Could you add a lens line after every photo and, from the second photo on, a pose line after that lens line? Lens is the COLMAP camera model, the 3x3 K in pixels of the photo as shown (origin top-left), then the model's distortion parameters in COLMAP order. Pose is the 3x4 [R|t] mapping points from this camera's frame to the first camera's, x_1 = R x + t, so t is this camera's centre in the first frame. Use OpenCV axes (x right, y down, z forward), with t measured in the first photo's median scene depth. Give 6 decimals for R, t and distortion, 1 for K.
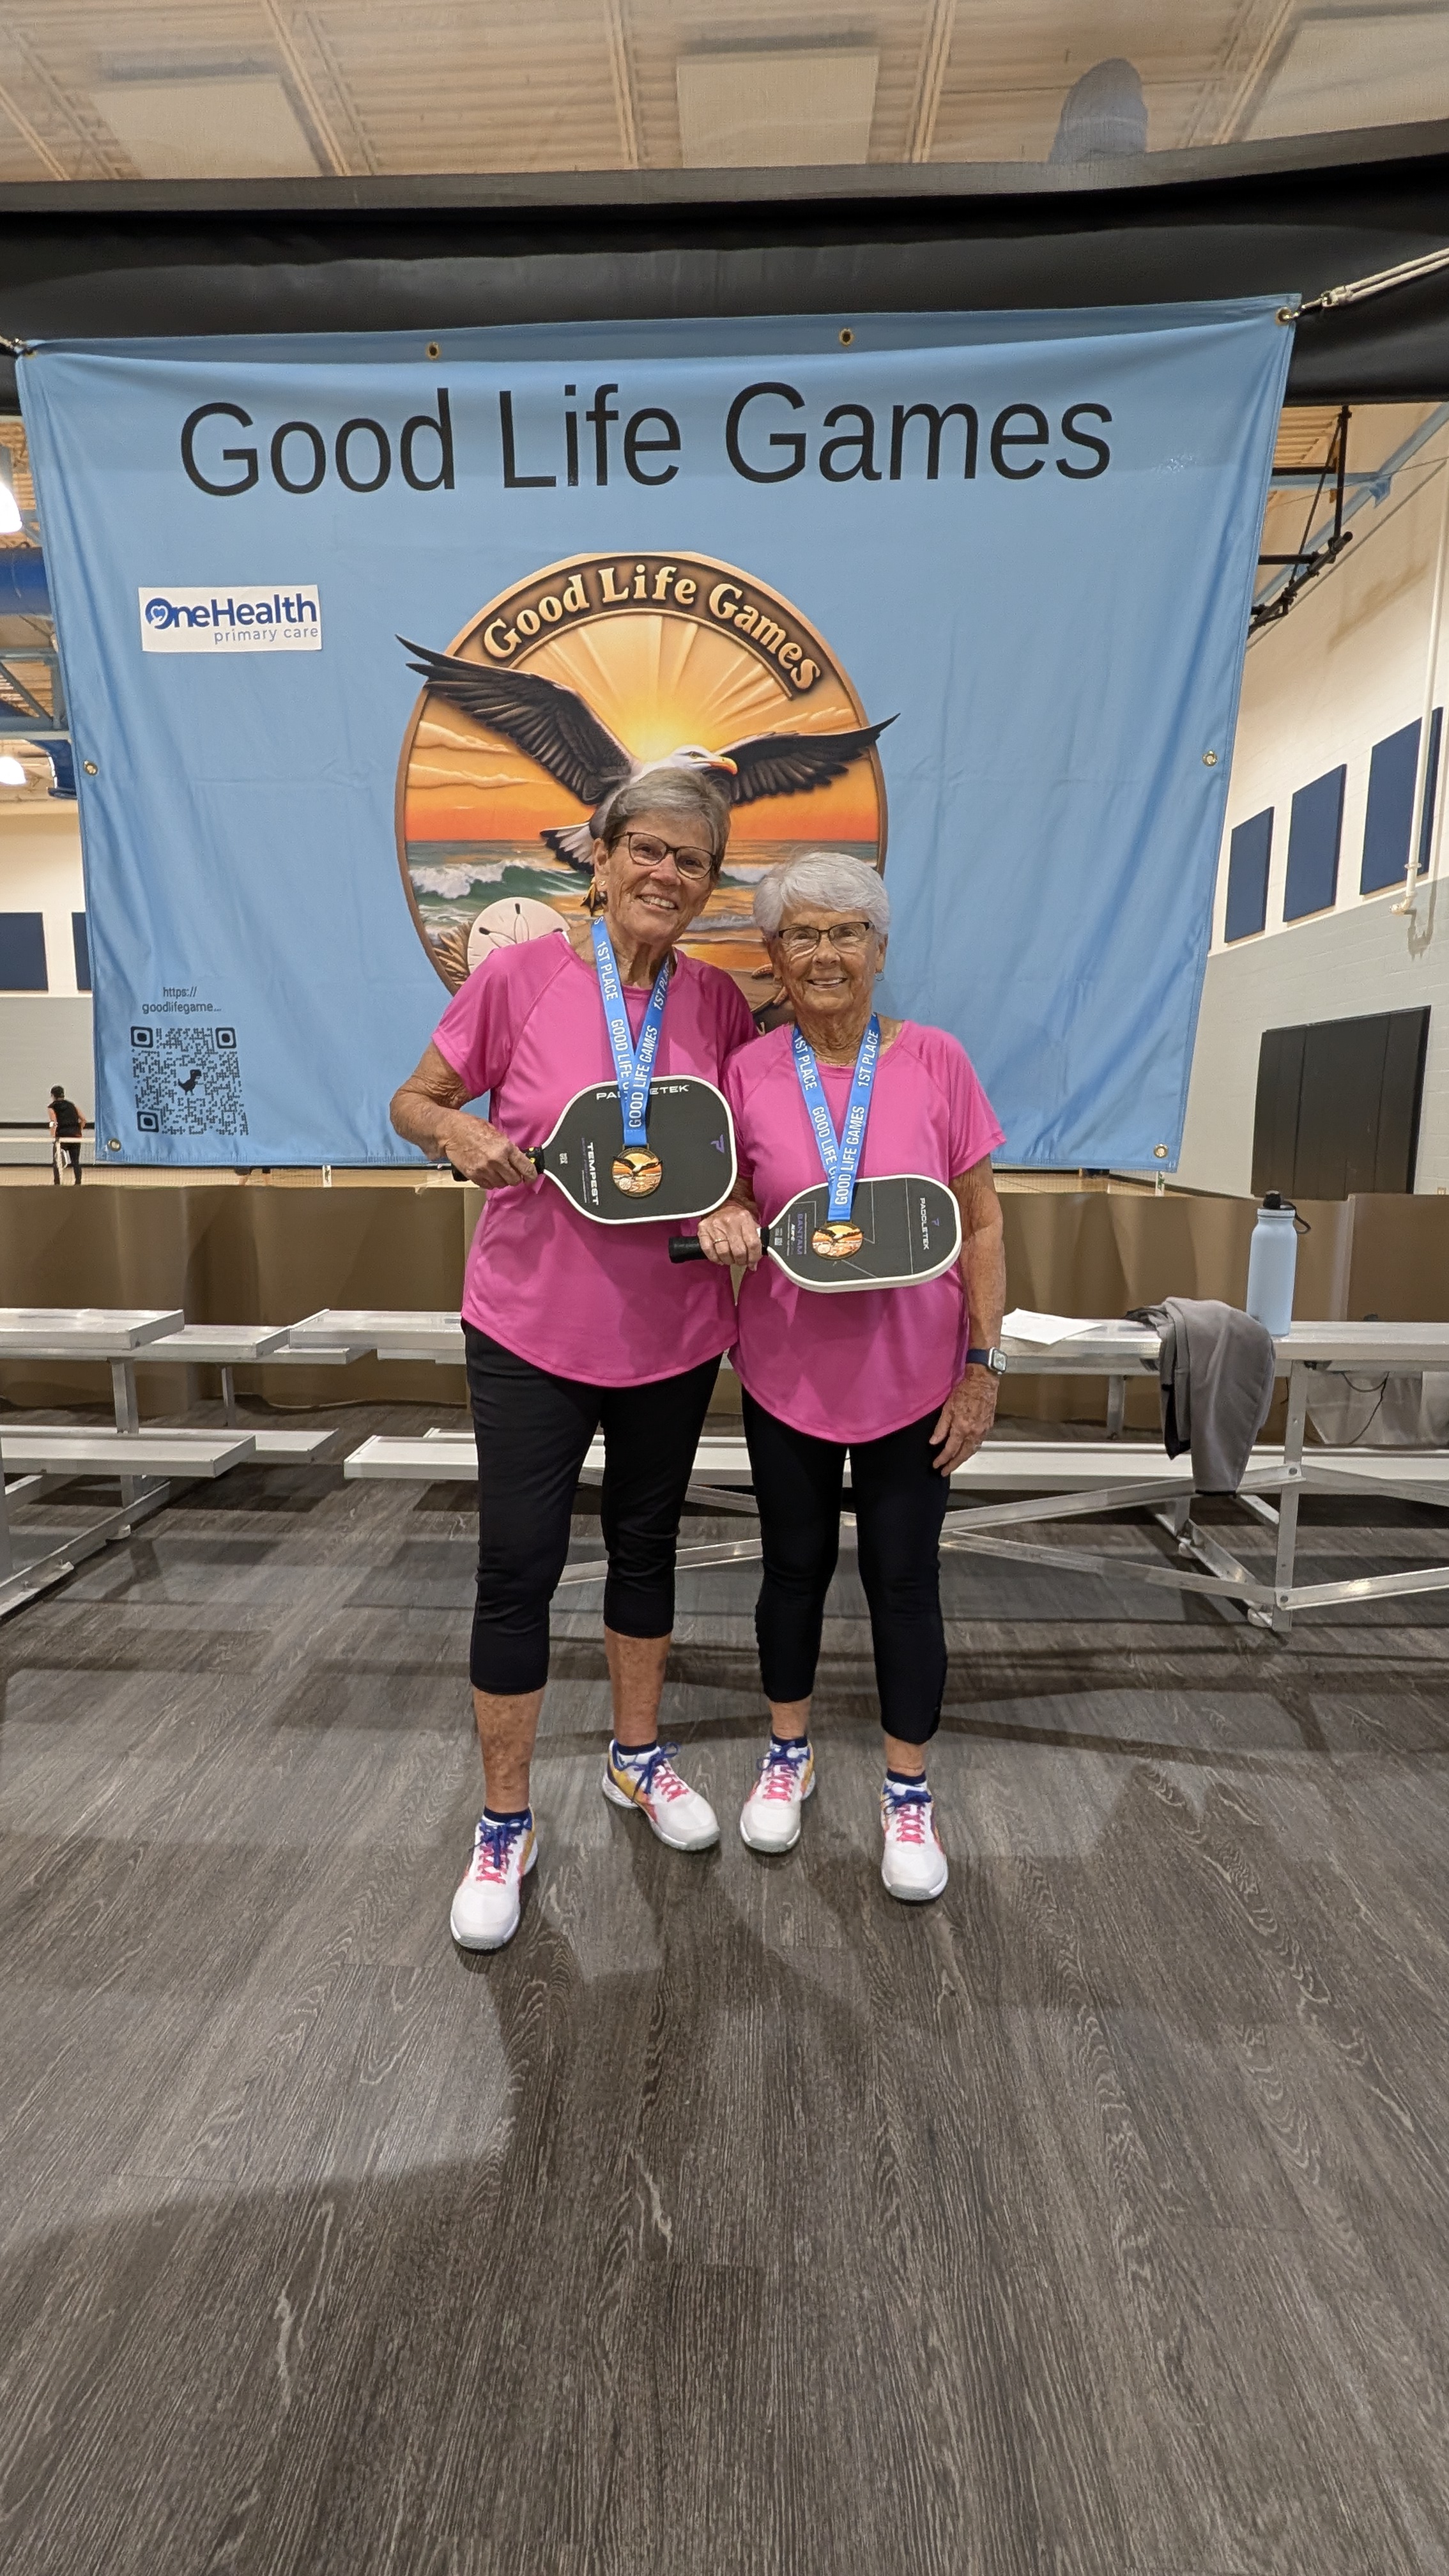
lens RADIAL K [[1088.5, 0, 700.0], [0, 1088.5, 1275.2], [0, 0, 1]] dist [0.000369, -0.001080]
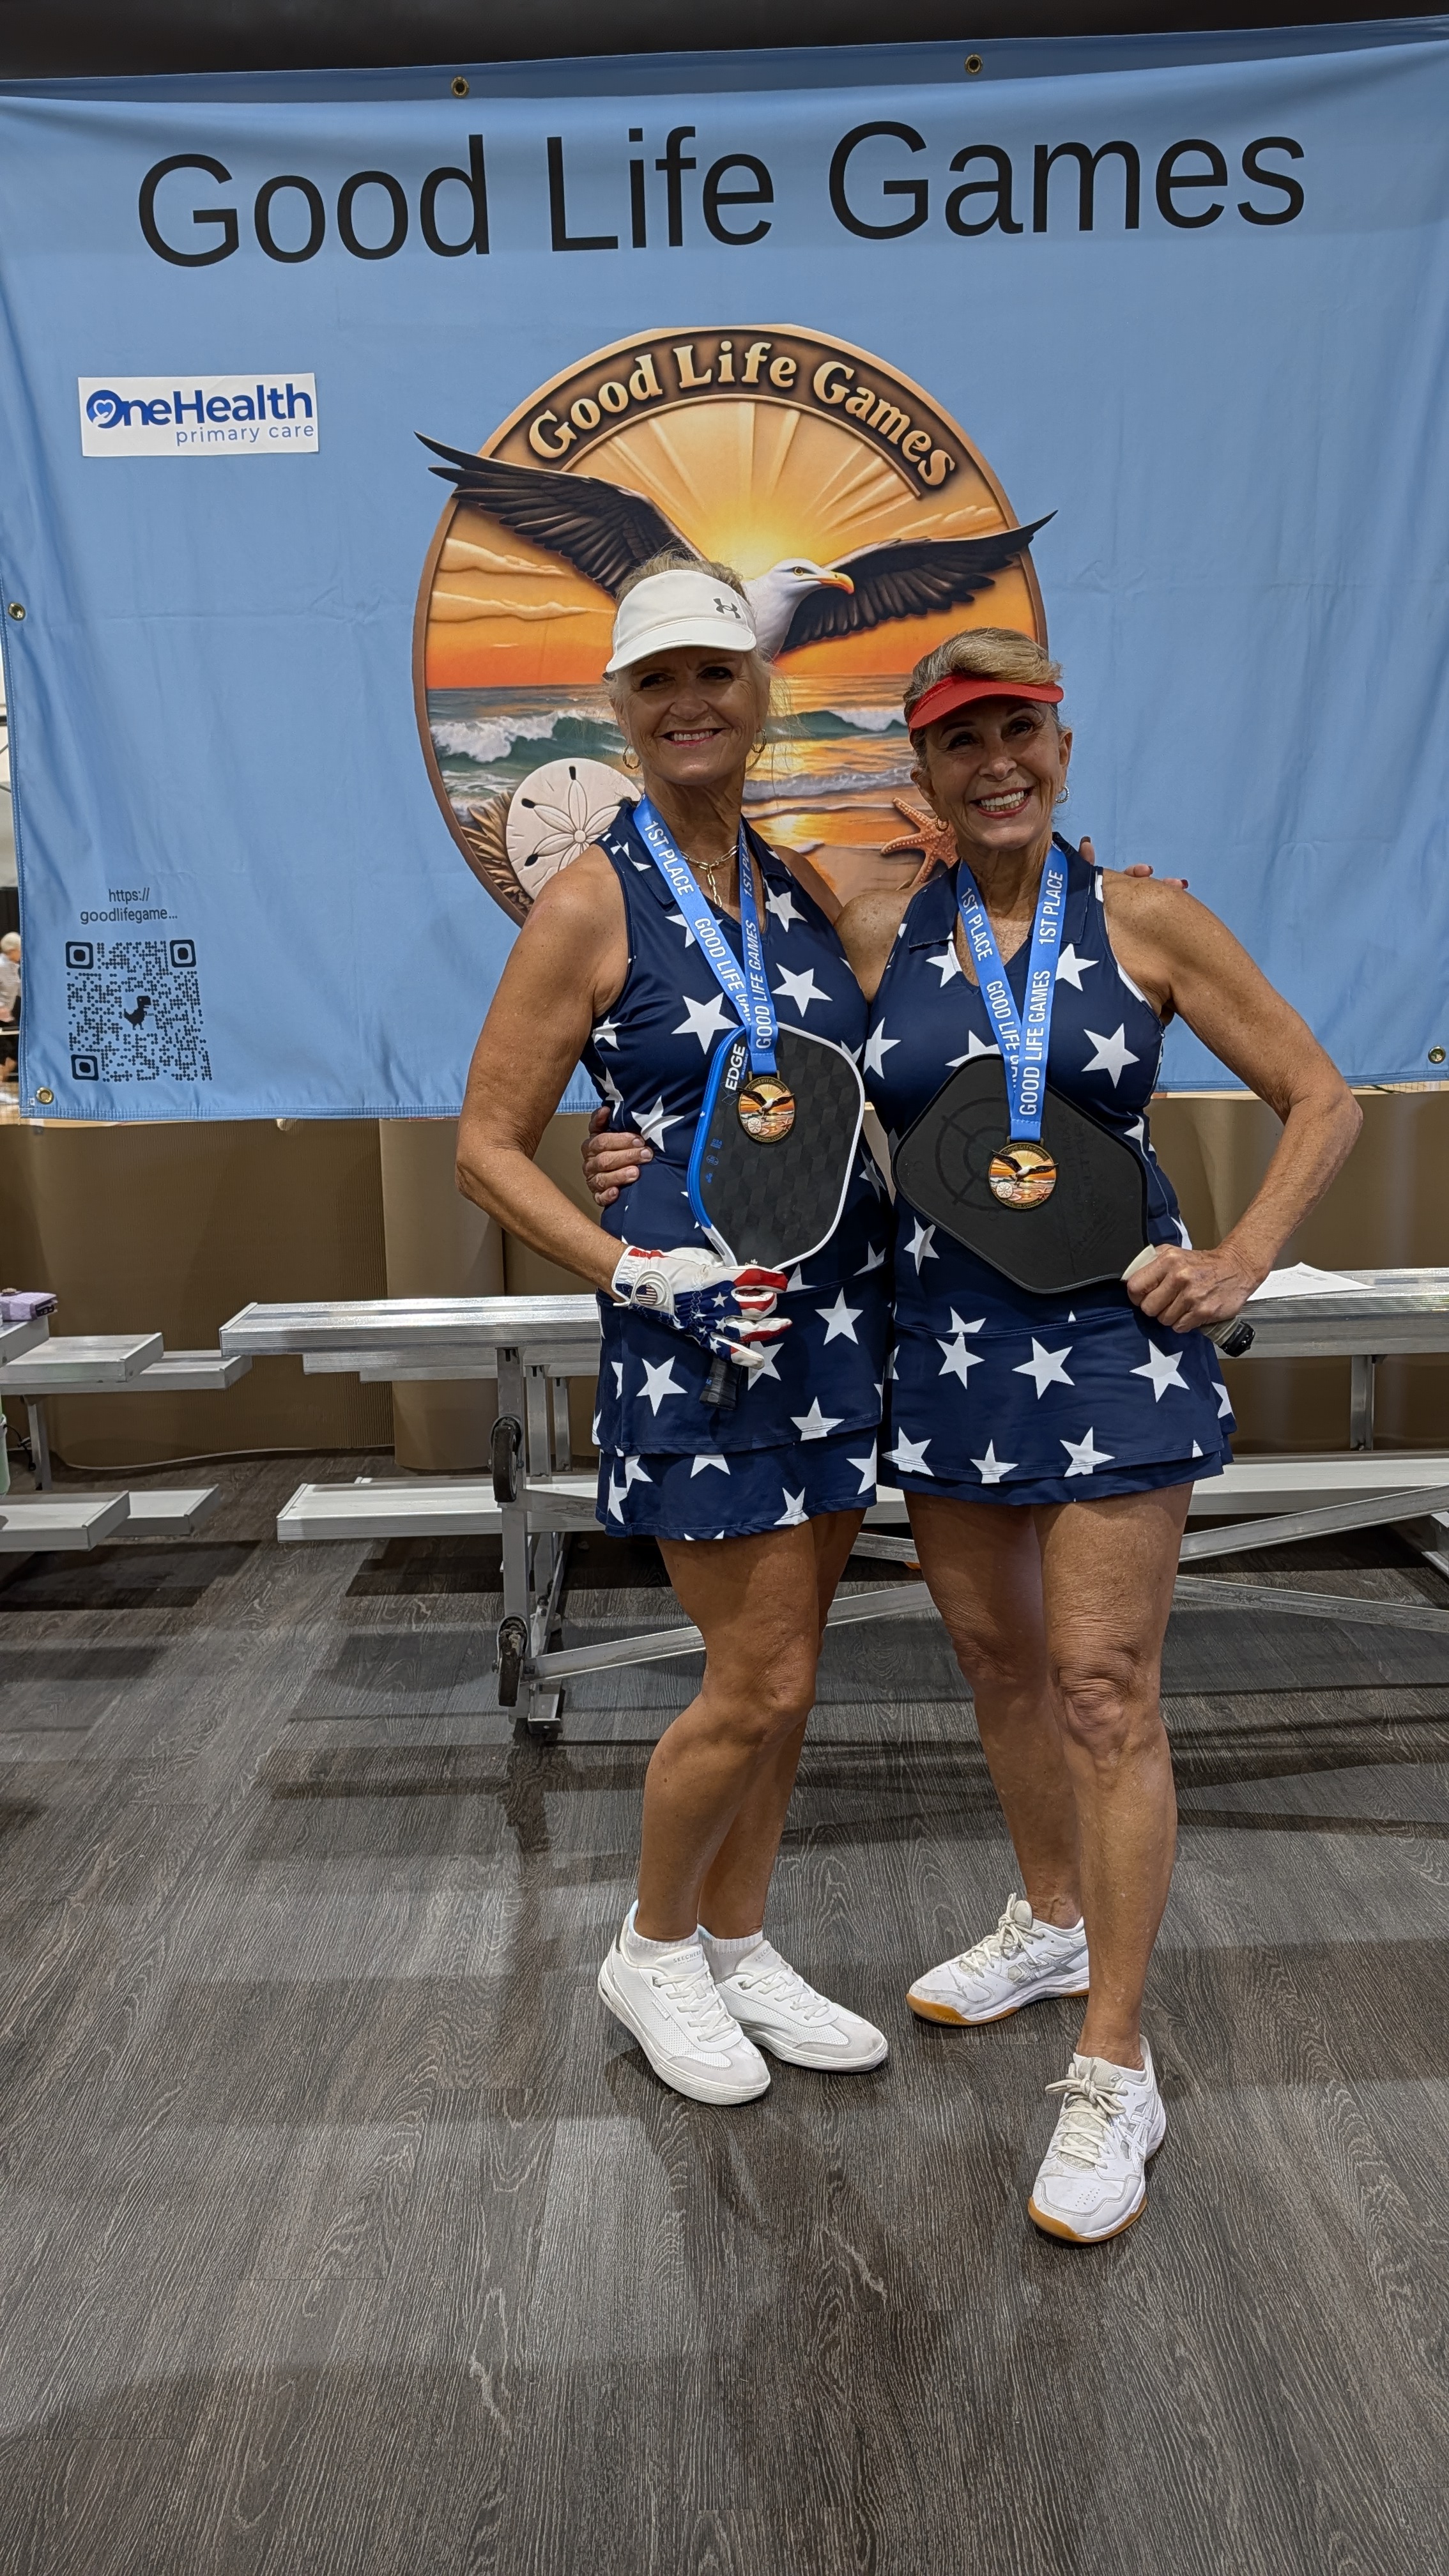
lens RADIAL K [[1880.4, 0, 724.5], [0, 1880.4, 1288.0], [0, 0, 1]] dist [-0.004966, -0.000089]
pose [[0.998494, -0.042830, 0.034280, -0.132461], [0.041920, 0.998761, 0.026835, 0.004365], [-0.035387, -0.025358, 0.999052, -0.393480]]
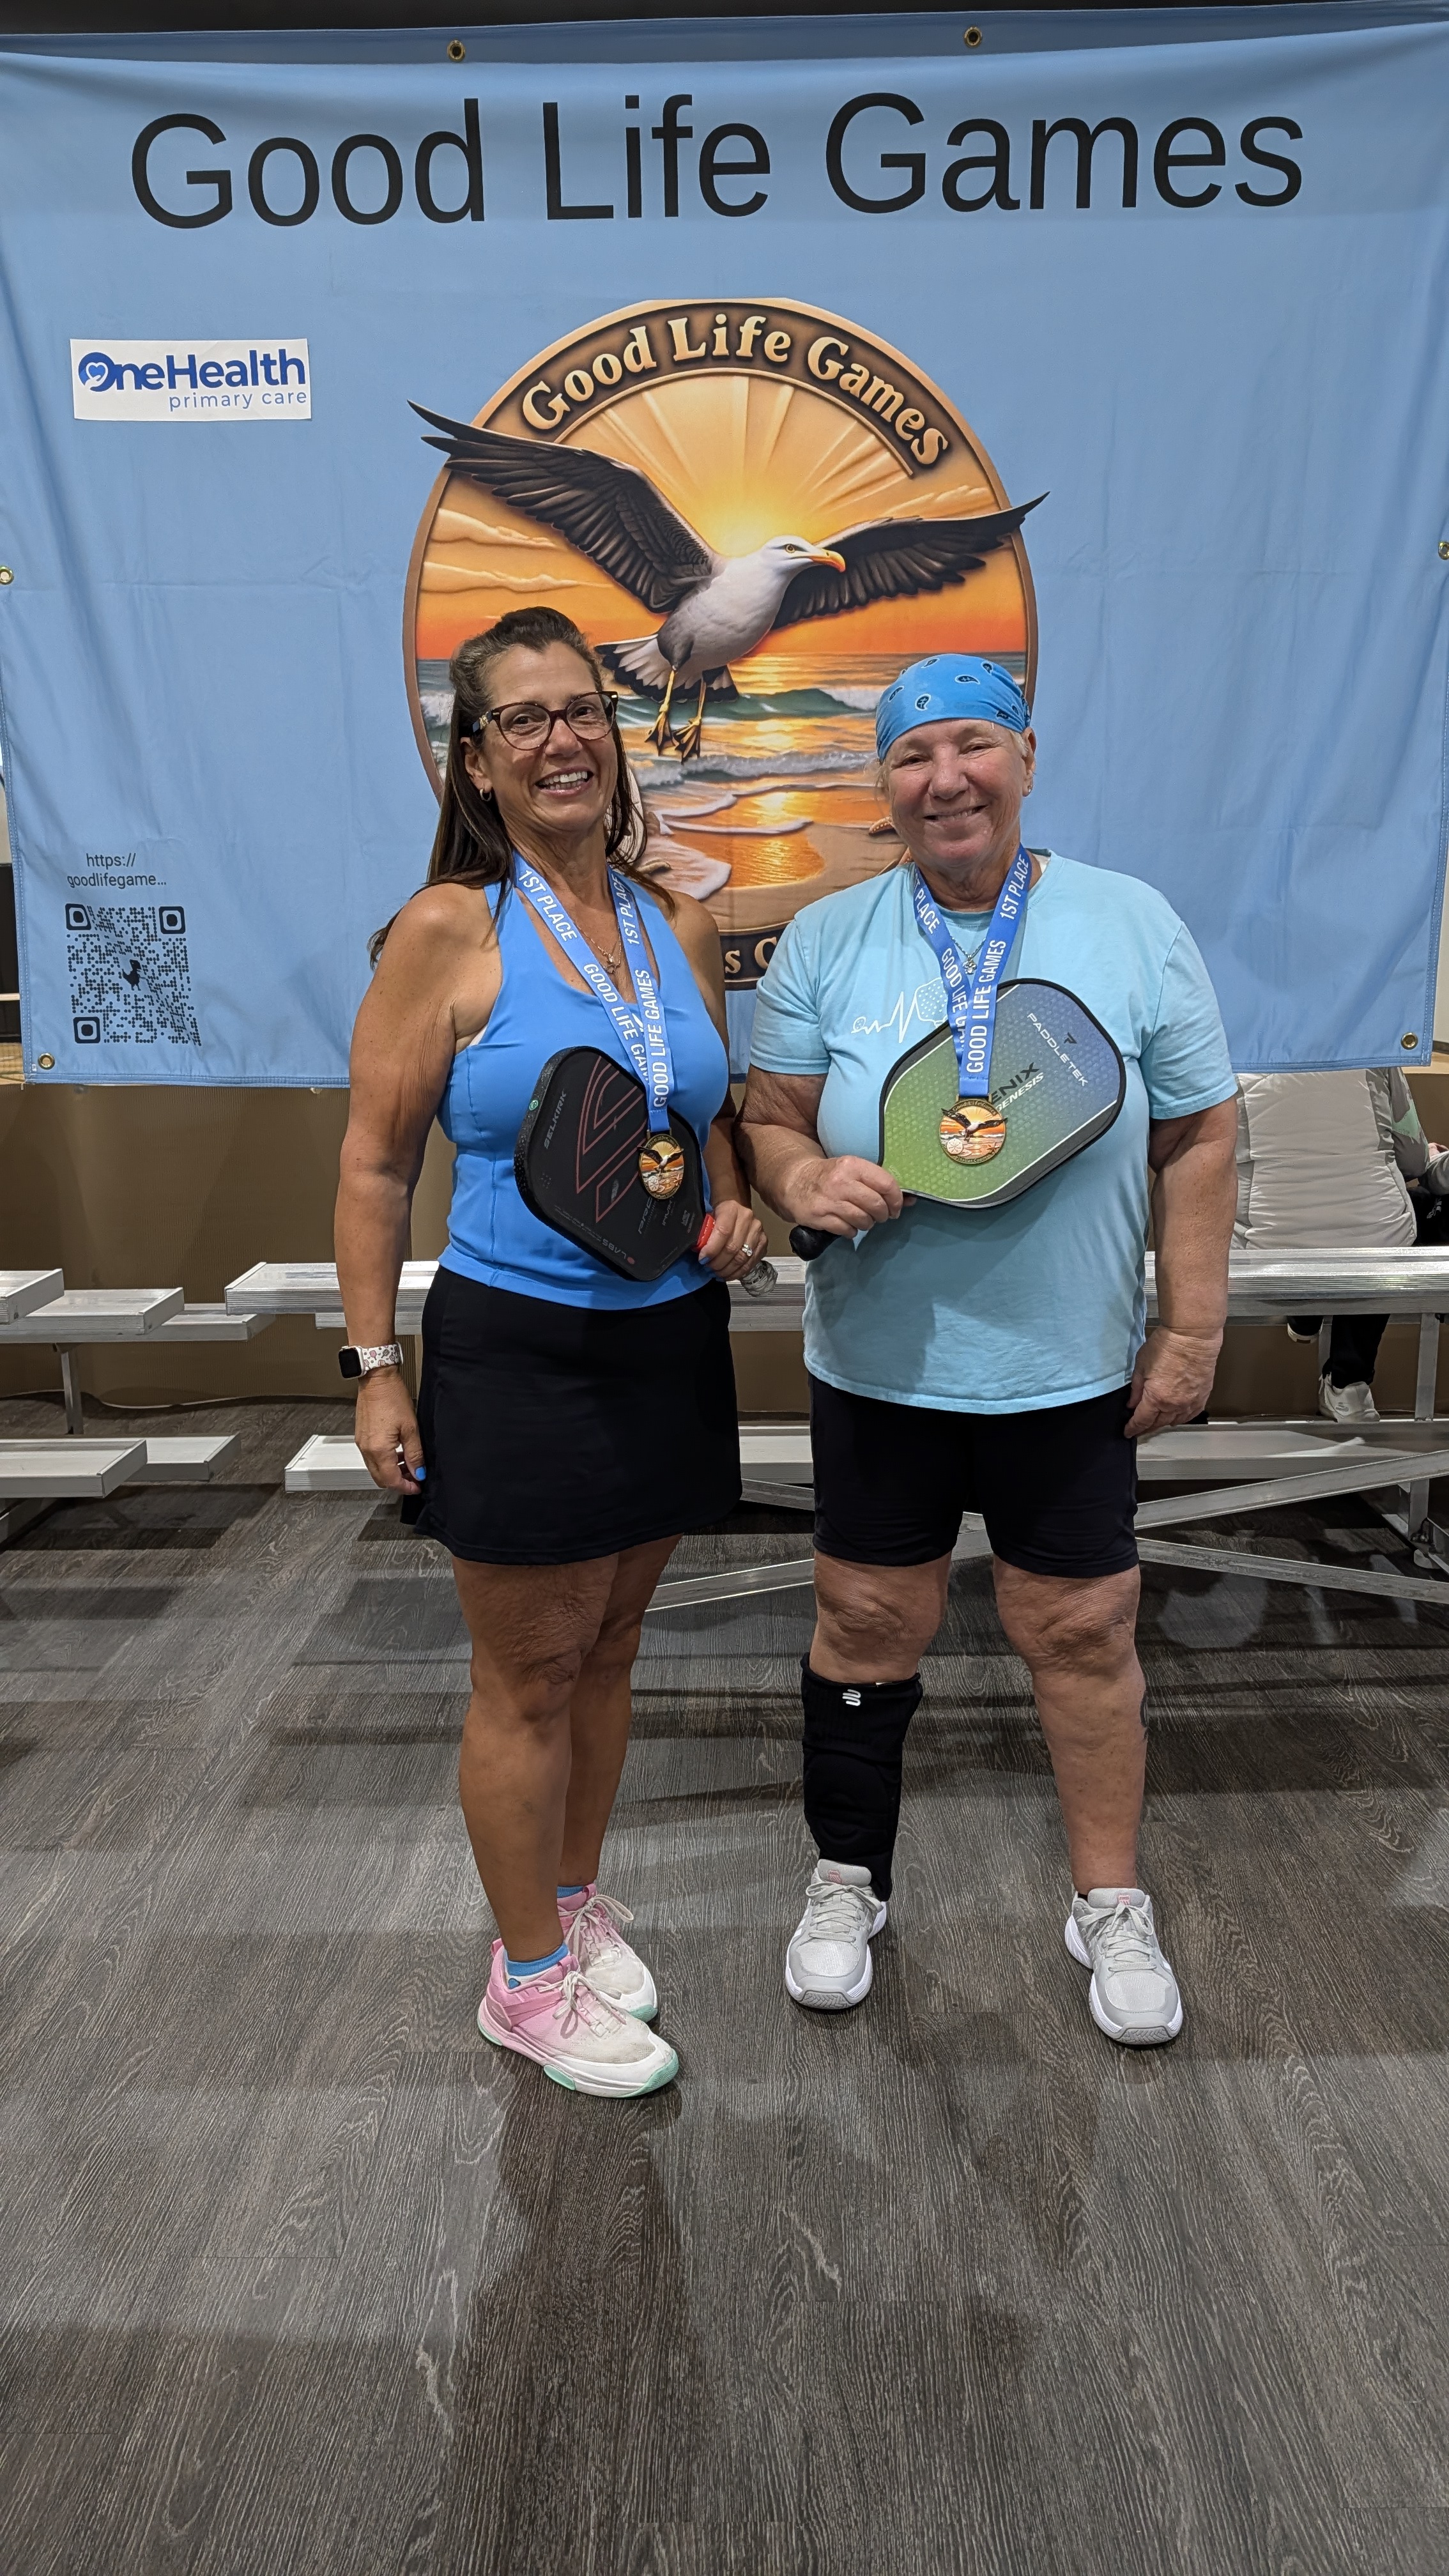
lens RADIAL K [[1715.3, 0, 756.5], [0, 1715.3, 1263.7], [0, 0, 1]] dist [-0.004102, -0.000391]
pose [[0.998818, -0.026469, 0.040759, -0.097693], [0.024819, 0.998872, 0.040484, -0.009056], [-0.041785, -0.039425, 0.998349, -0.278404]]
